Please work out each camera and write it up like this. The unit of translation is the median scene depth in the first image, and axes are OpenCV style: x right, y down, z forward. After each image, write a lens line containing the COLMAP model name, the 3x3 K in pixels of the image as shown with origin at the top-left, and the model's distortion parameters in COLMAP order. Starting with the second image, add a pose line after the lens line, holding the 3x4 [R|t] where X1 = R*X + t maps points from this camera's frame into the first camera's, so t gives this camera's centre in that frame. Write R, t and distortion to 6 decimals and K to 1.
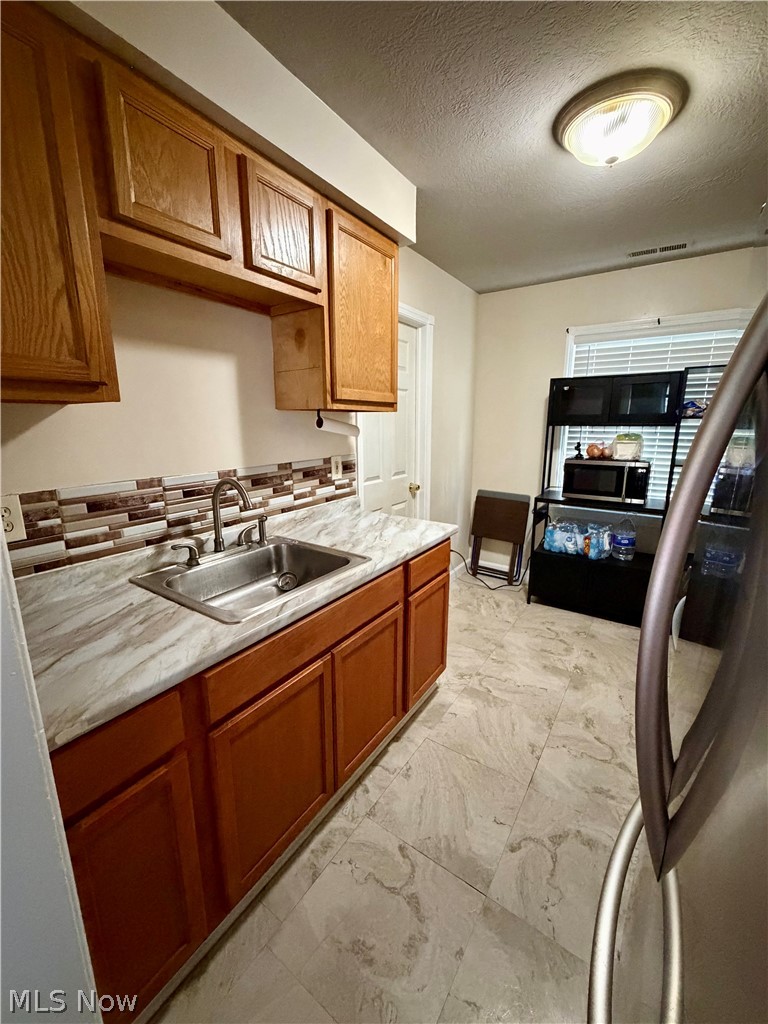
lens RADIAL K [[408.3, 0, 383.4], [0, 408.3, 511.6], [0, 0, 1]] dist [-0.002576, 0.000063]
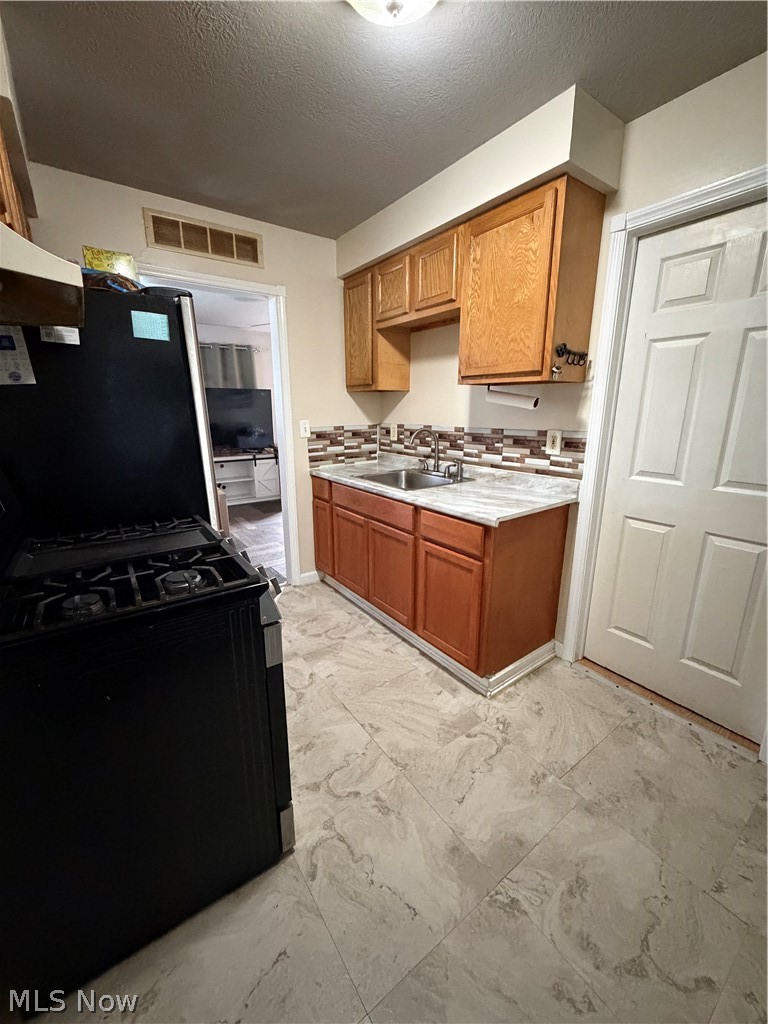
lens RADIAL K [[408.3, 0, 385.7], [0, 408.3, 511.3], [0, 0, 1]] dist [-0.002576, 0.000063]
pose [[-0.341900, 0.238095, -0.909073, 1.049839], [-0.196820, 0.927773, 0.317017, -0.206859], [0.918894, 0.287312, -0.270344, 1.062679]]
